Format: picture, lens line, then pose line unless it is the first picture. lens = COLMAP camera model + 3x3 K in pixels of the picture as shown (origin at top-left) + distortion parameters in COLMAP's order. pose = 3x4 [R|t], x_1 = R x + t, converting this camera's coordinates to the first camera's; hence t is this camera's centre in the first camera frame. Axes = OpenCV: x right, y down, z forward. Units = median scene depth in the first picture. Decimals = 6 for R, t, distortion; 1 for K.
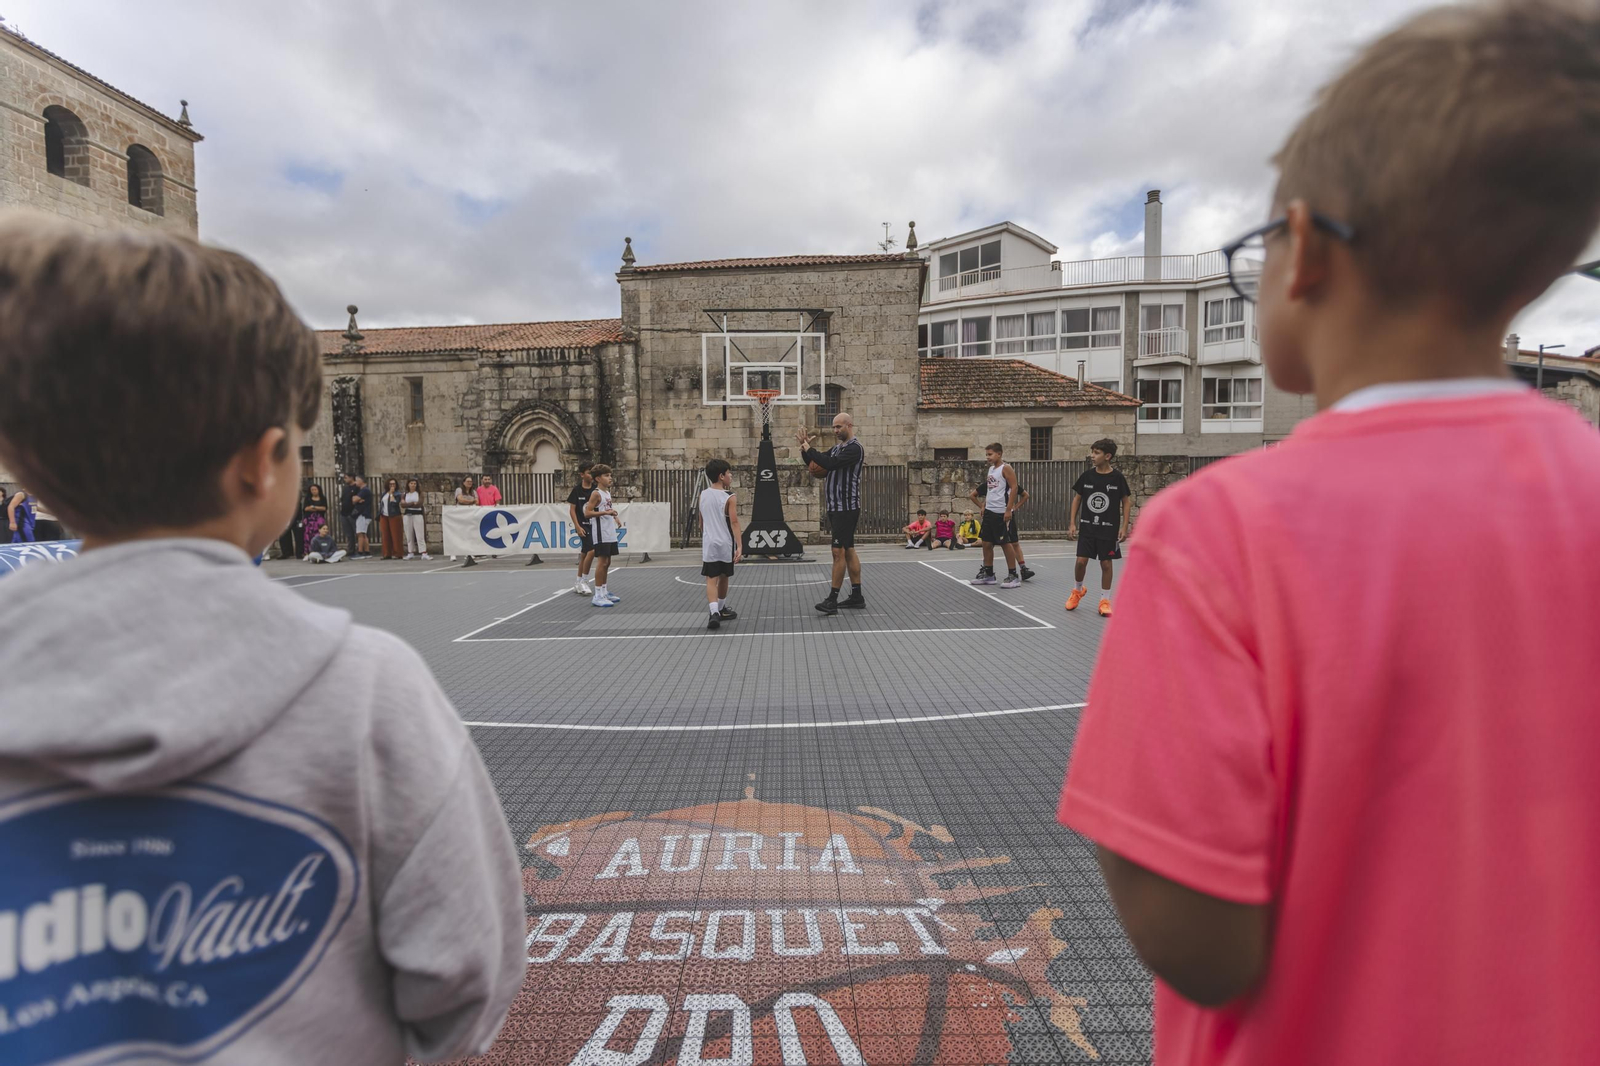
lens RADIAL K [[729.0, 0, 782.2], [0, 729.0, 531.7], [0, 0, 1]] dist [0.003467, 0.000137]
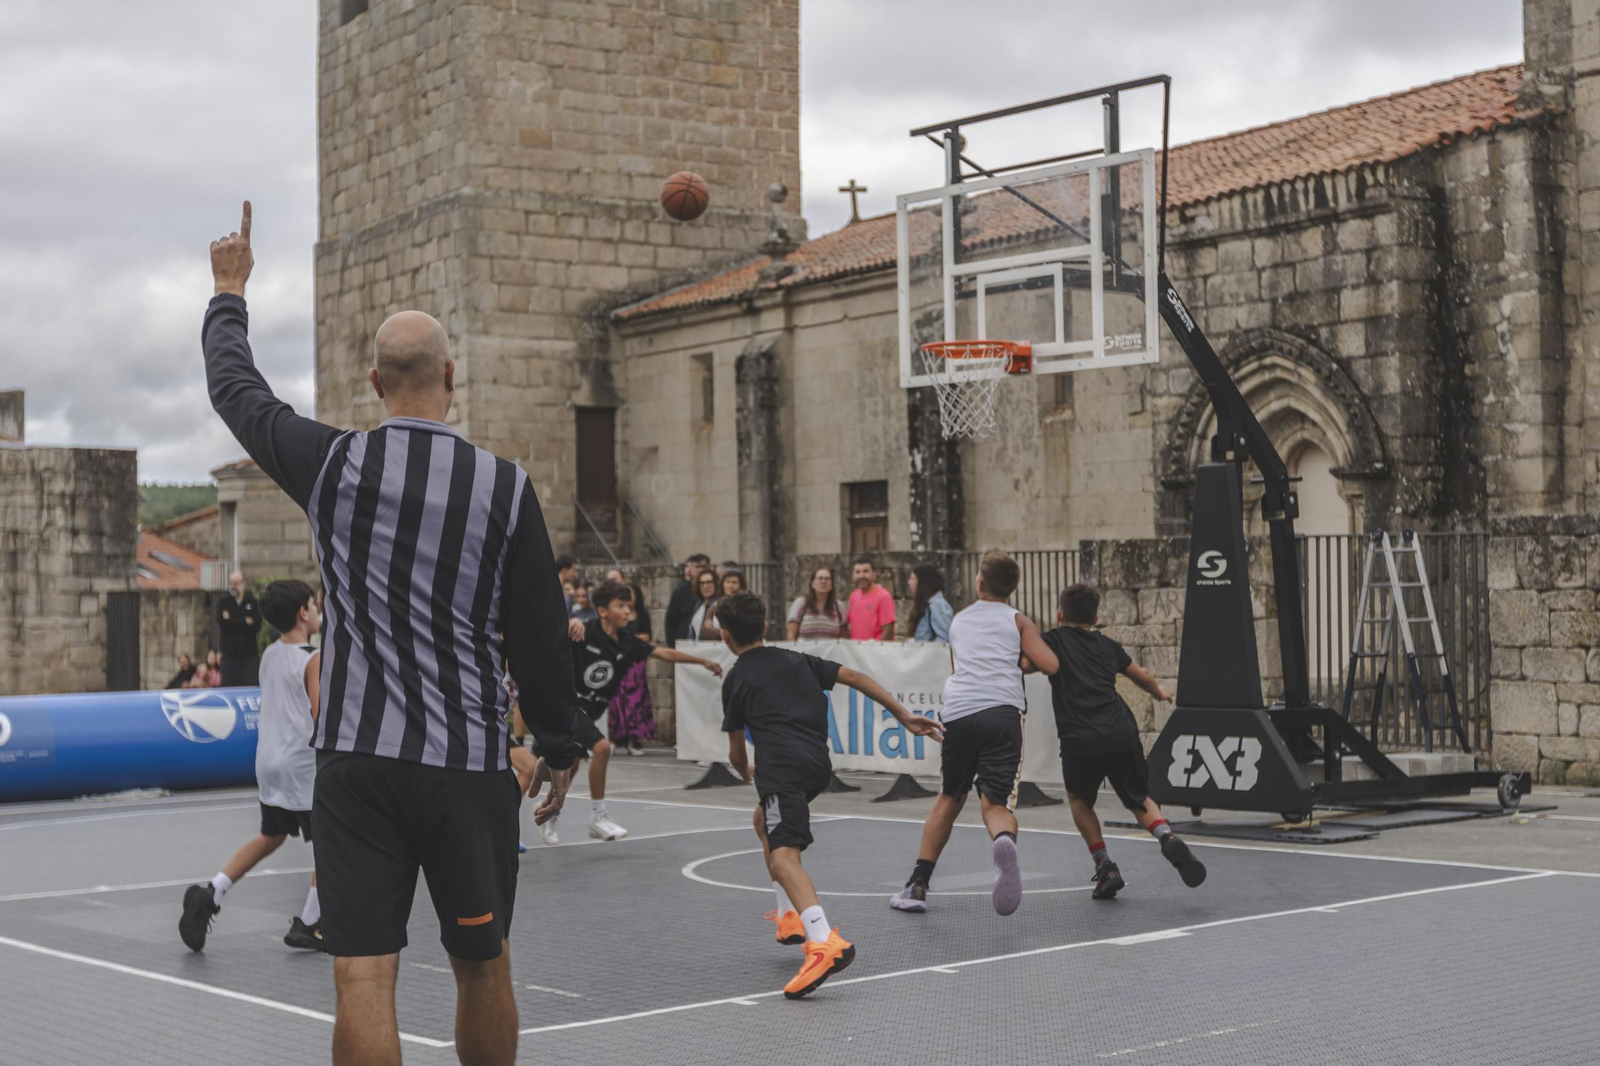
lens RADIAL K [[2351.3, 0, 752.0], [0, 2351.3, 532.4], [0, 0, 1]] dist [-0.026329, 0.032756]
pose [[0.634704, -0.018529, -0.772533, 0.372301], [-0.030472, 0.998335, -0.048979, -0.019676], [0.772154, 0.054628, 0.633083, 0.094692]]
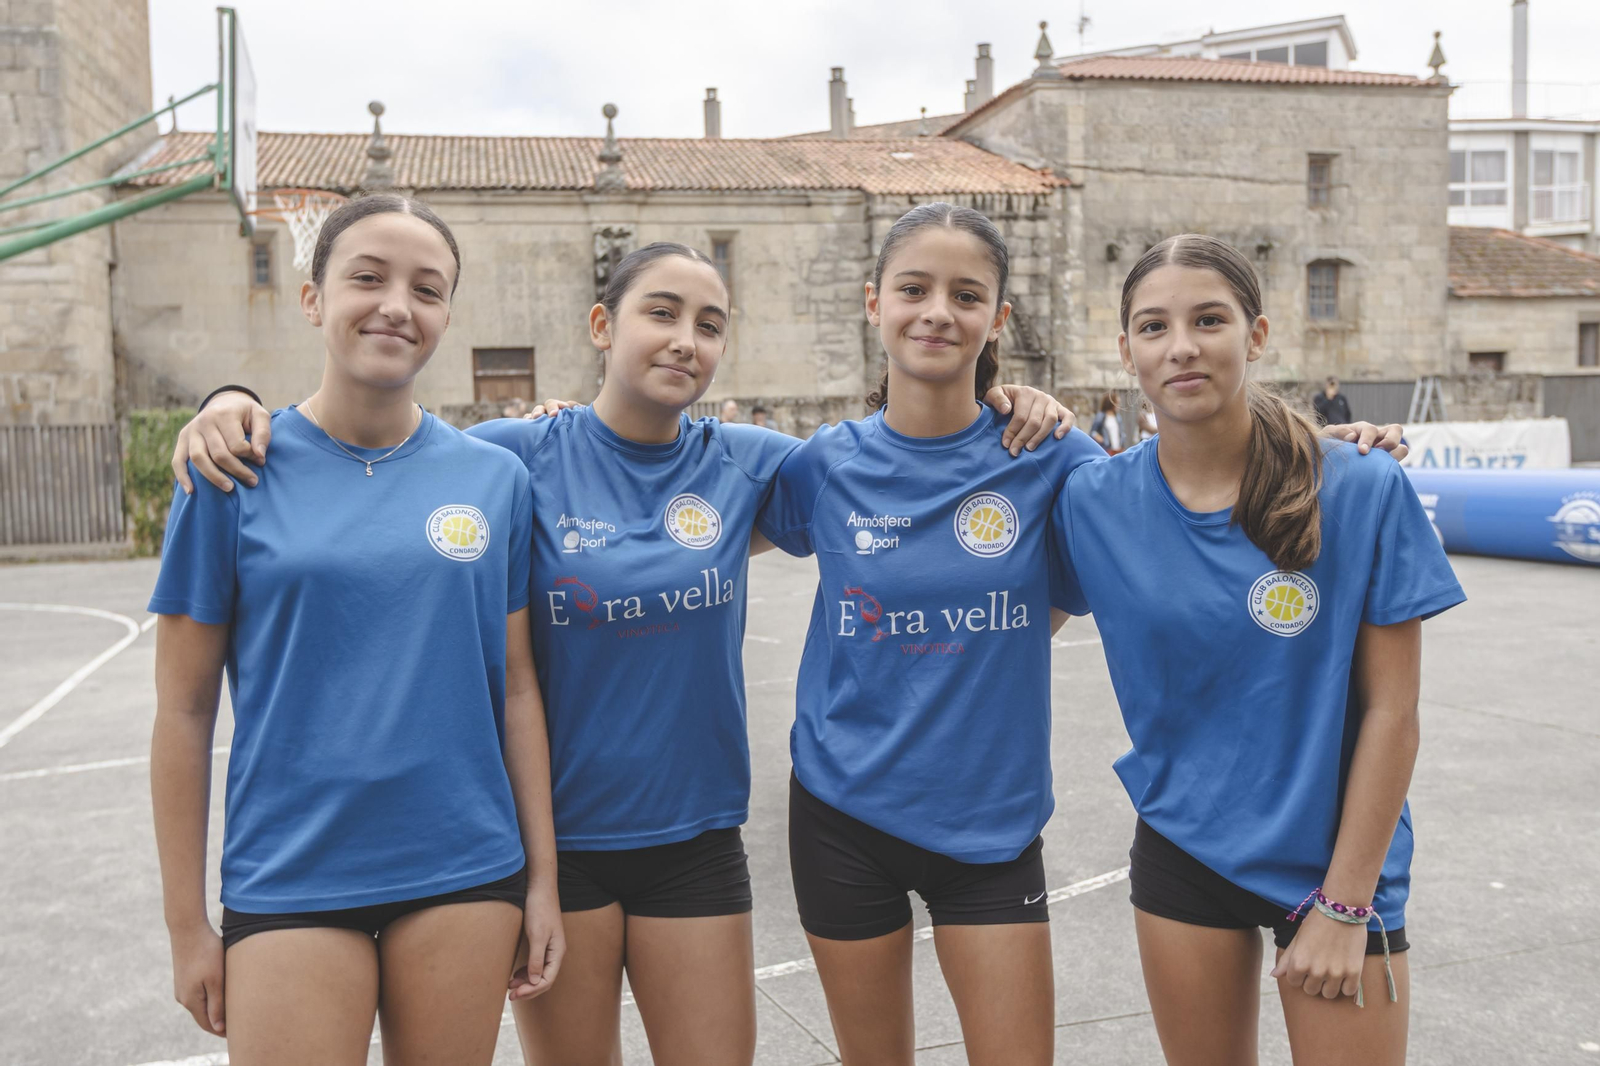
lens RADIAL K [[1366.4, 0, 800.0], [0, 1366.4, 533.0], [0, 0, 1]] dist [0.004710, -0.001588]
pose [[0.954148, -0.038314, 0.296873, -0.818326], [0.033098, 0.999197, 0.022576, 0.012435], [-0.297500, -0.011715, 0.954650, -0.090807]]
